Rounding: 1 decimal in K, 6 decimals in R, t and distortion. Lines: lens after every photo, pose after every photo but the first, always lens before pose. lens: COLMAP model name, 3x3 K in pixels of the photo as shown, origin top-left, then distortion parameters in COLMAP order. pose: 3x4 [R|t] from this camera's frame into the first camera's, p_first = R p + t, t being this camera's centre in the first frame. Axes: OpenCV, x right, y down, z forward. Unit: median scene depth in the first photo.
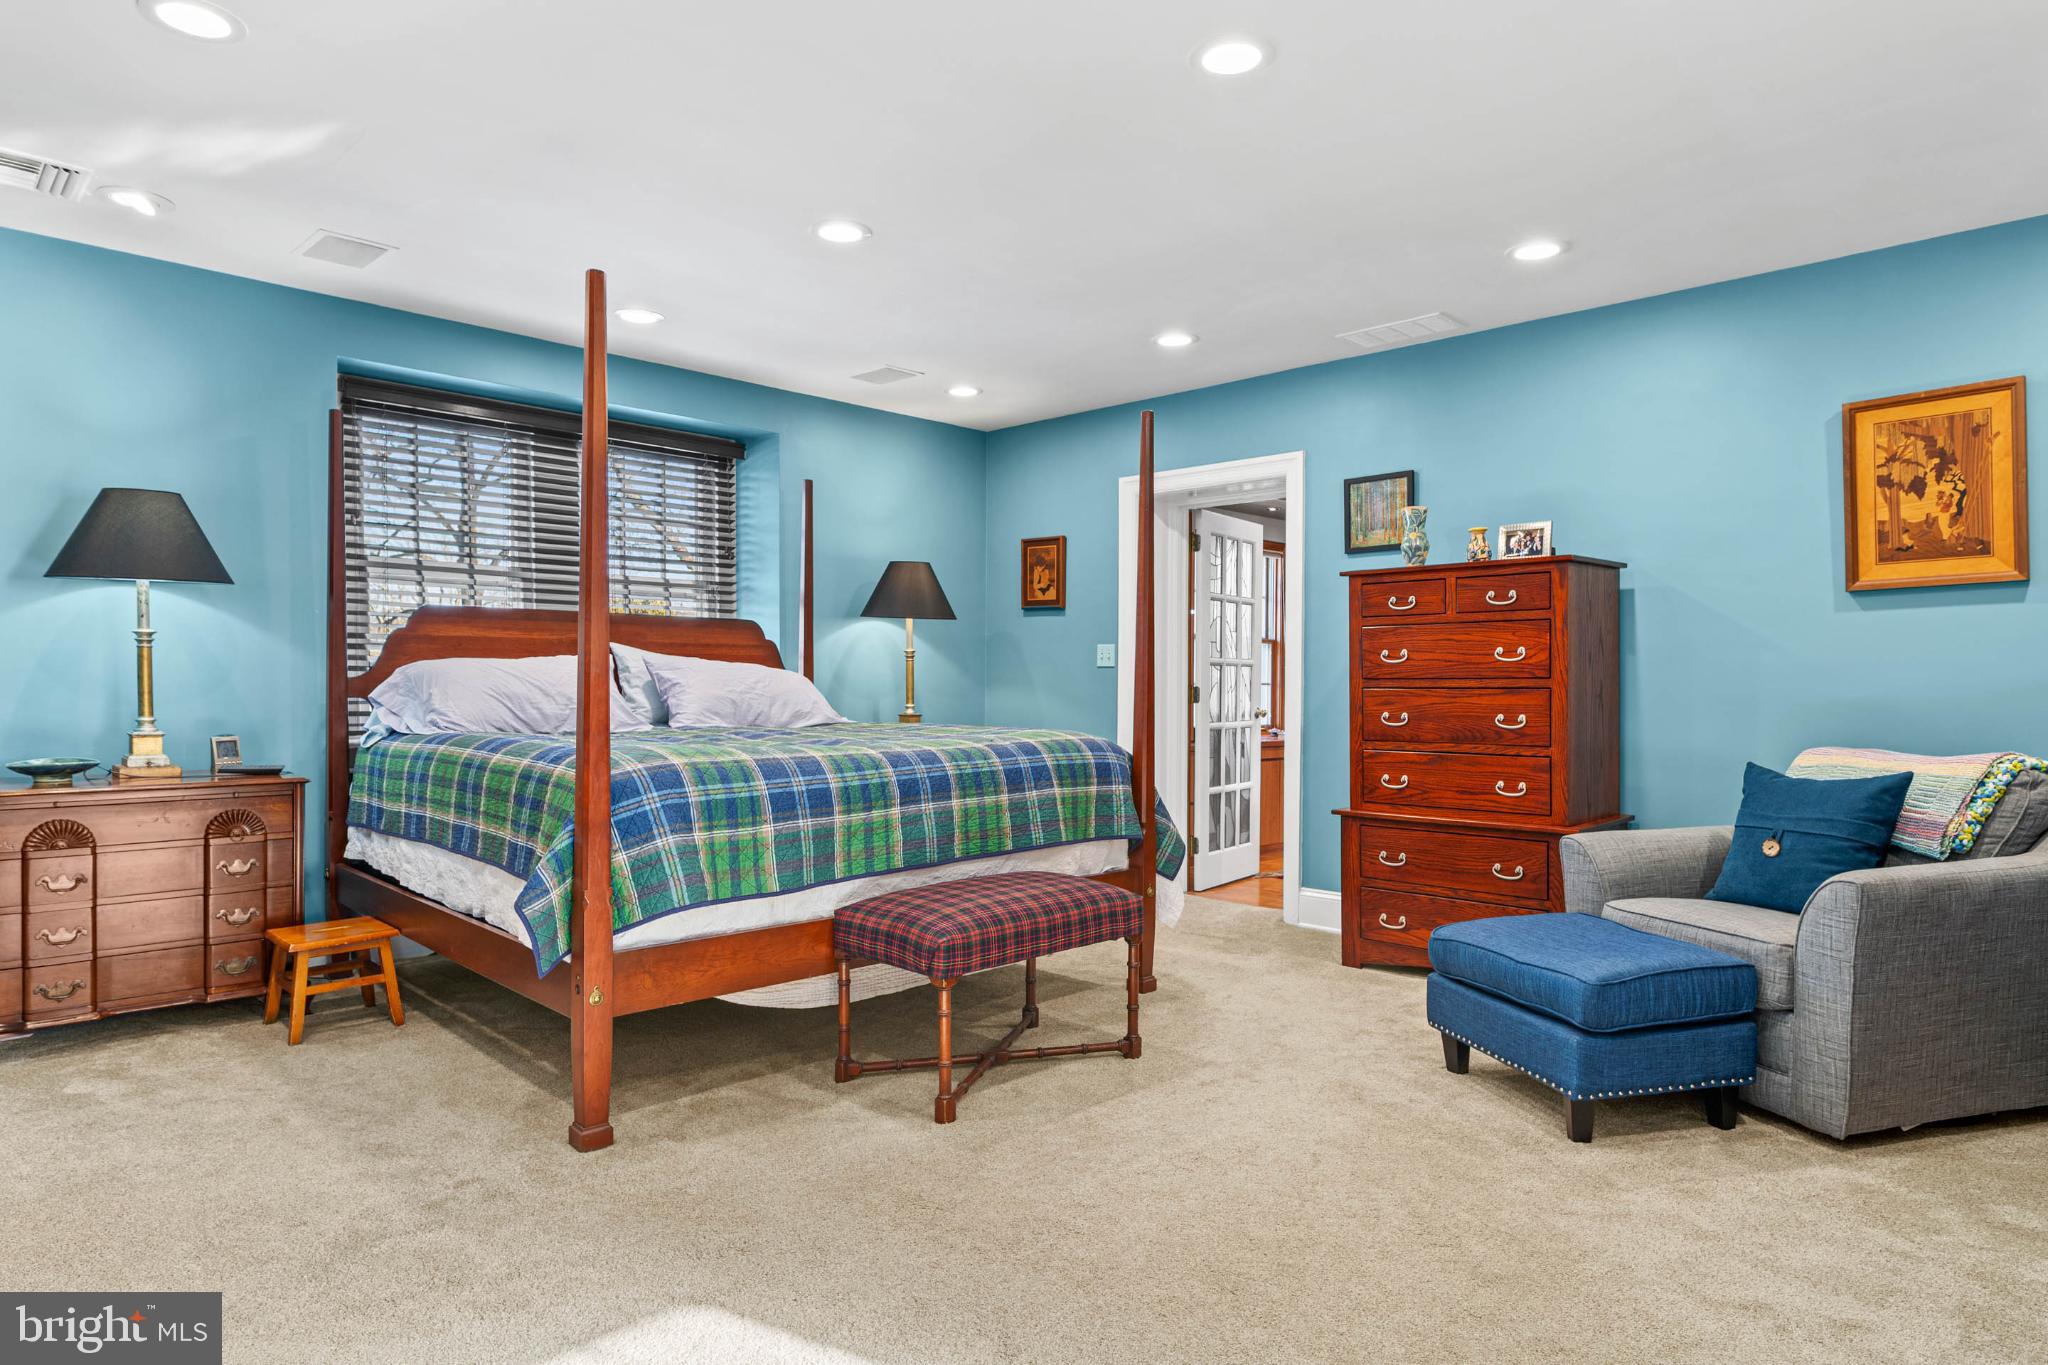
lens RADIAL K [[1186.2, 0, 1019.7], [0, 1186.2, 691.9], [0, 0, 1]] dist [0.000298, 0.001638]
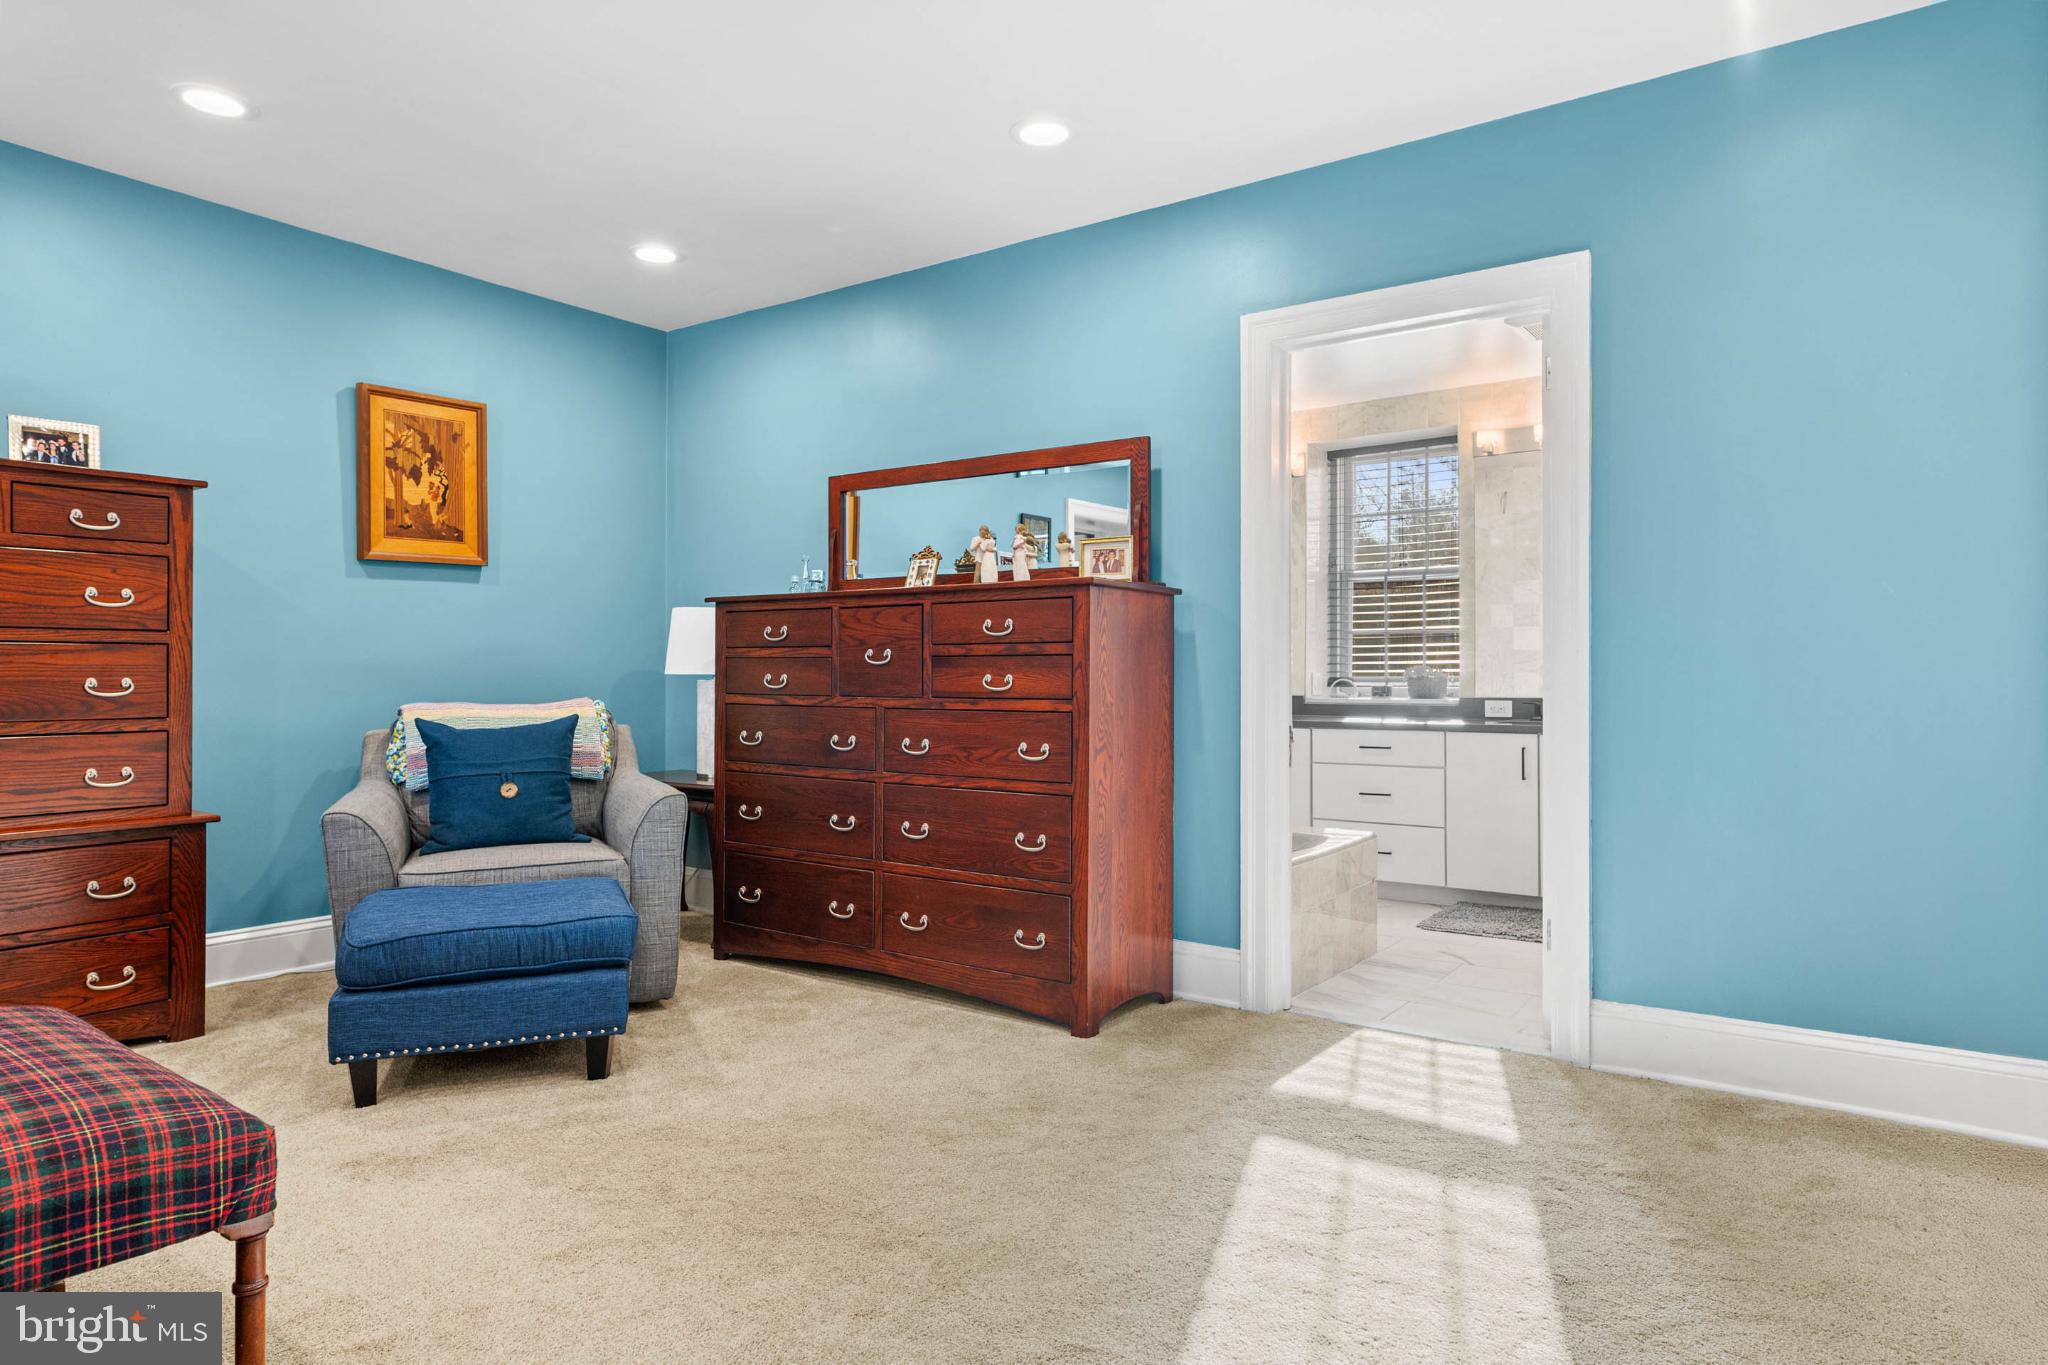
lens RADIAL K [[1164.2, 0, 1024.0], [0, 1164.2, 682.5], [0, 0, 1]] dist [-0.012994, -0.000056]
pose [[-0.162328, -0.007642, 0.986707, -0.443715], [0.007465, 0.999932, 0.008973, 0.021830], [-0.986709, 0.008823, -0.162260, 0.609842]]
